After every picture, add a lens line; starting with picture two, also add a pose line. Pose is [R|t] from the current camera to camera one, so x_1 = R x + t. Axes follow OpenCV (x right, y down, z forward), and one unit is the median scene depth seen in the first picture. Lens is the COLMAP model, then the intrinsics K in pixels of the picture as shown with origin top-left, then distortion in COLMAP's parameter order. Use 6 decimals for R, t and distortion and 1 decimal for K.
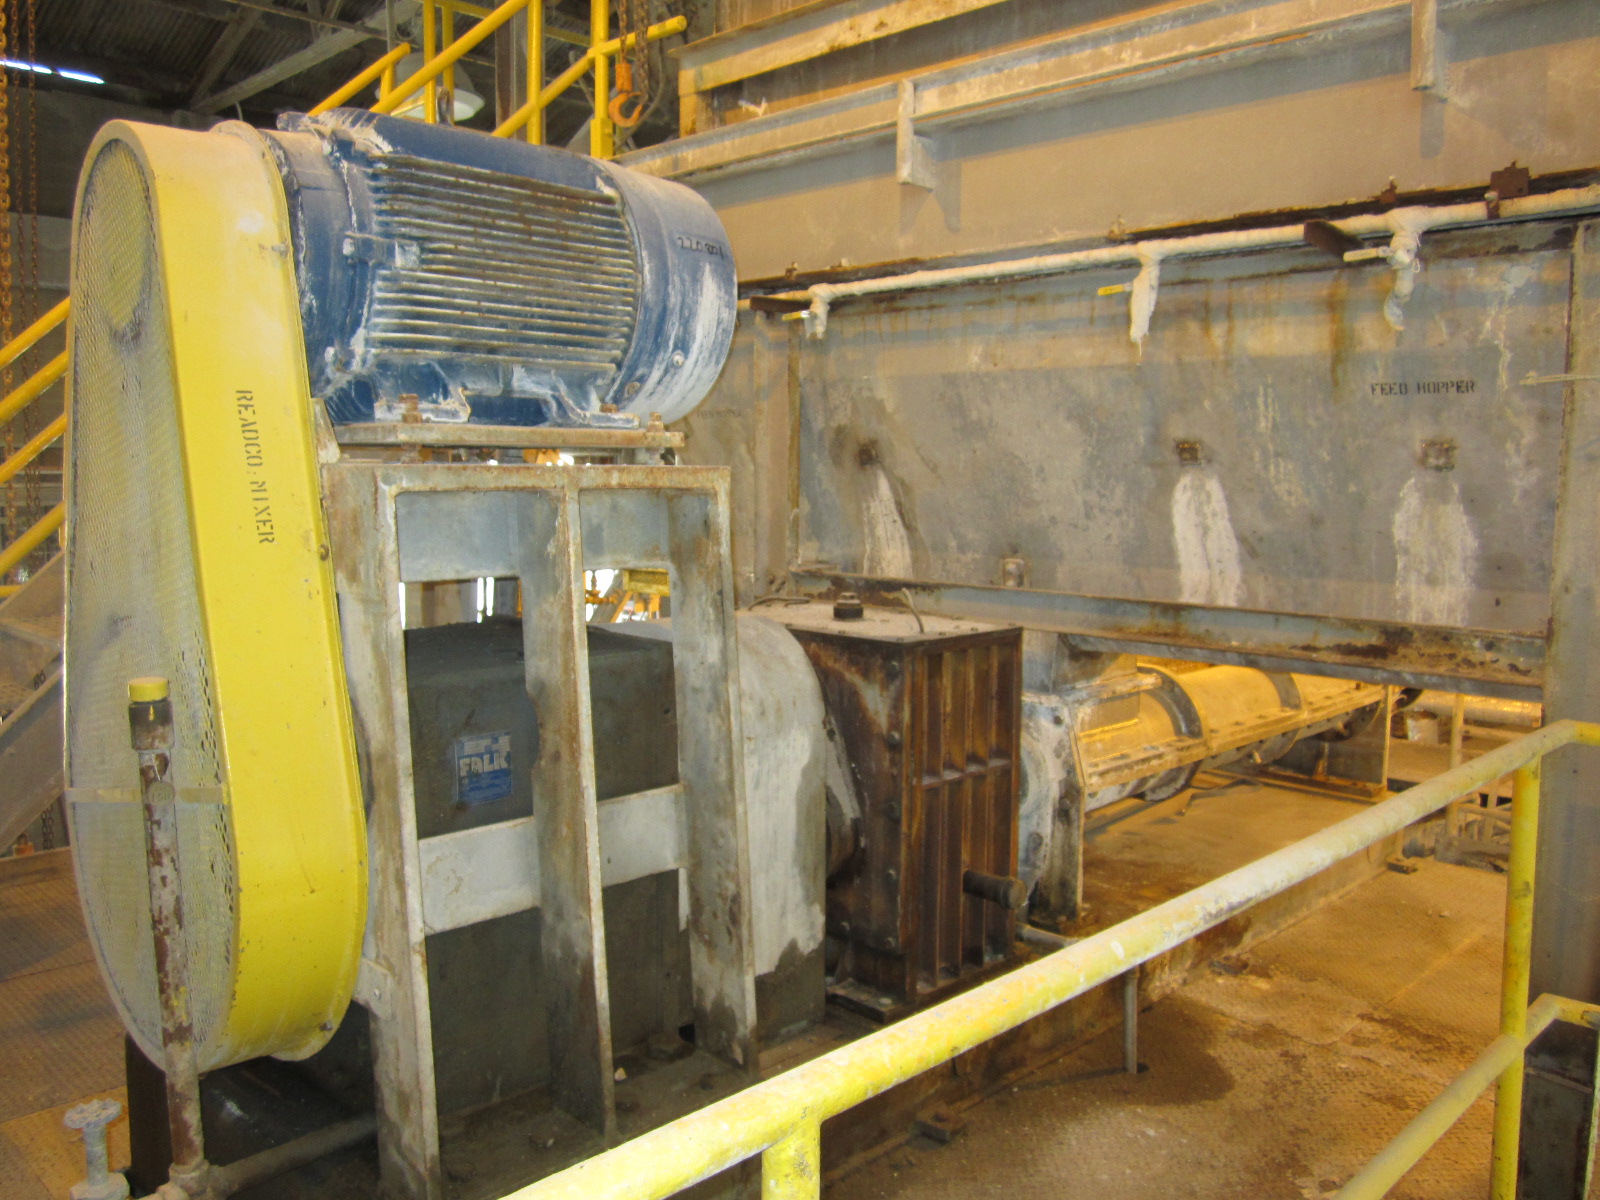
lens RADIAL K [[1317.1, 0, 815.5], [0, 1317.1, 596.2], [0, 0, 1]] dist [-0.047730, 0.024359]
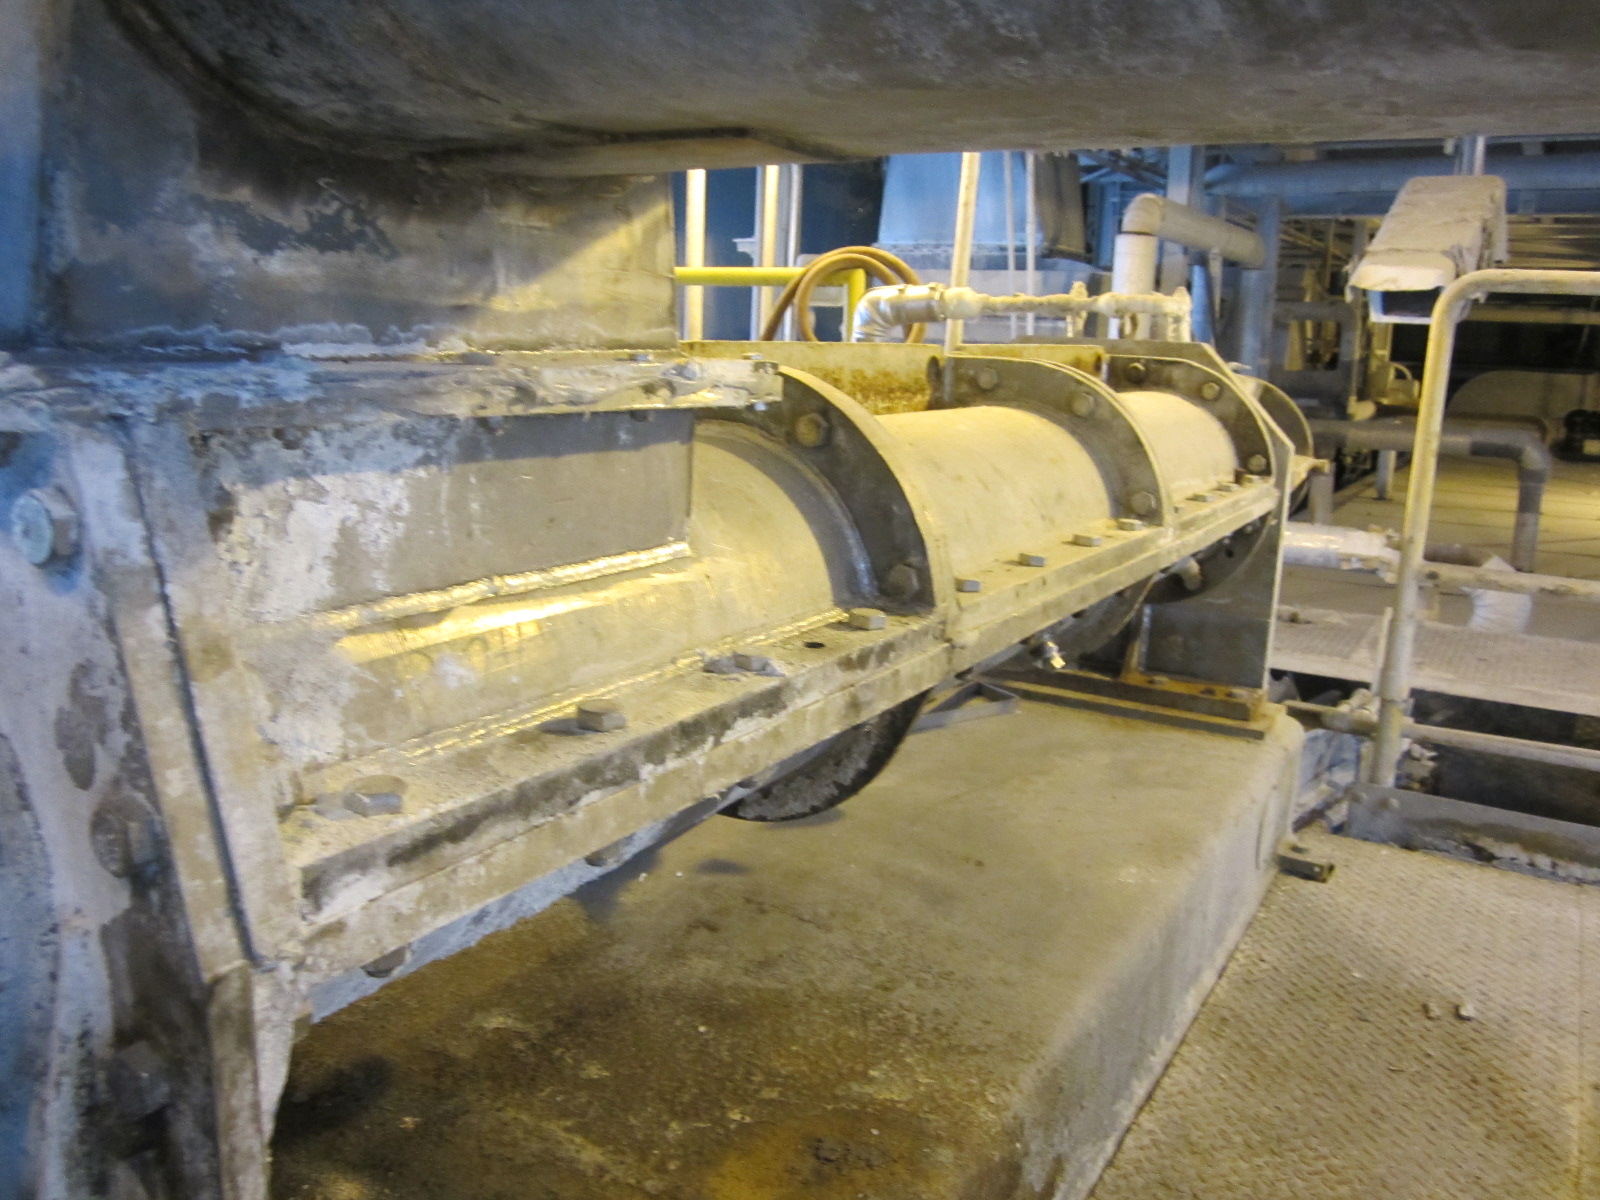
lens RADIAL K [[1317.1, 0, 799.9], [0, 1317.1, 597.7], [0, 0, 1]] dist [-0.047730, 0.024359]
pose [[0.972206, -0.025385, 0.232749, 0.193599], [0.000037, 0.994121, 0.108270, 0.071614], [-0.234129, -0.105252, 0.966491, 0.703015]]
